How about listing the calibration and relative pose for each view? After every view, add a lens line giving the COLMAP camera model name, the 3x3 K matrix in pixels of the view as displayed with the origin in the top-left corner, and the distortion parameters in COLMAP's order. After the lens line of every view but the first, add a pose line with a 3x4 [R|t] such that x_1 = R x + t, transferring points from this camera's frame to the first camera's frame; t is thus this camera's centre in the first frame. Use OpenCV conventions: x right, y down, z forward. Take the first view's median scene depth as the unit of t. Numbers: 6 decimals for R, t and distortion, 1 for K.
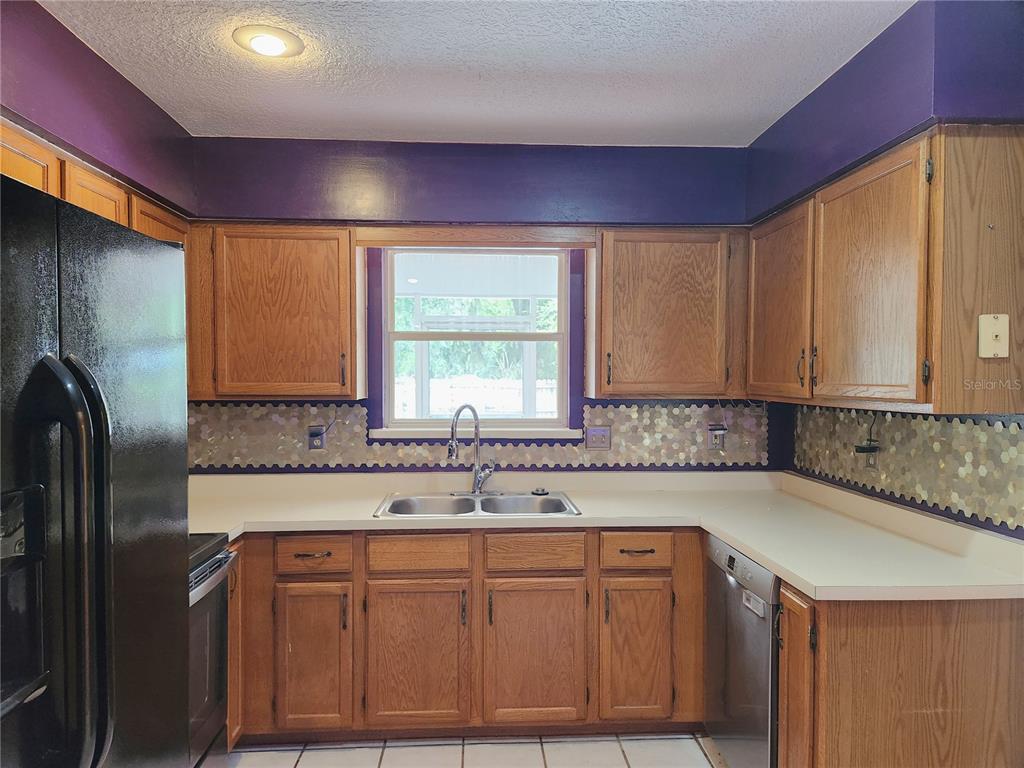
lens RADIAL K [[702.2, 0, 512.5], [0, 702.2, 391.9], [0, 0, 1]] dist [0.004307, -0.000186]
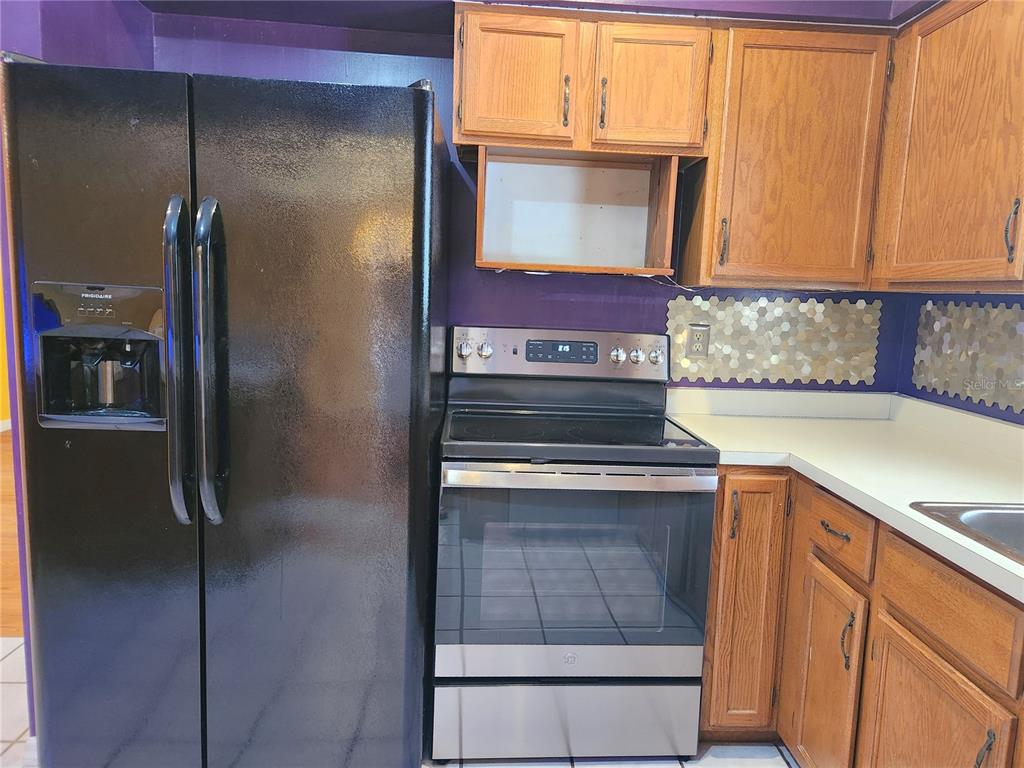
lens RADIAL K [[702.2, 0, 512.5], [0, 702.2, 391.9], [0, 0, 1]] dist [0.004307, -0.000186]
pose [[0.001114, 0.149685, -0.988733, 0.287101], [-0.062414, 0.986816, 0.149325, 0.030864], [0.998050, 0.061544, 0.010441, 0.632665]]
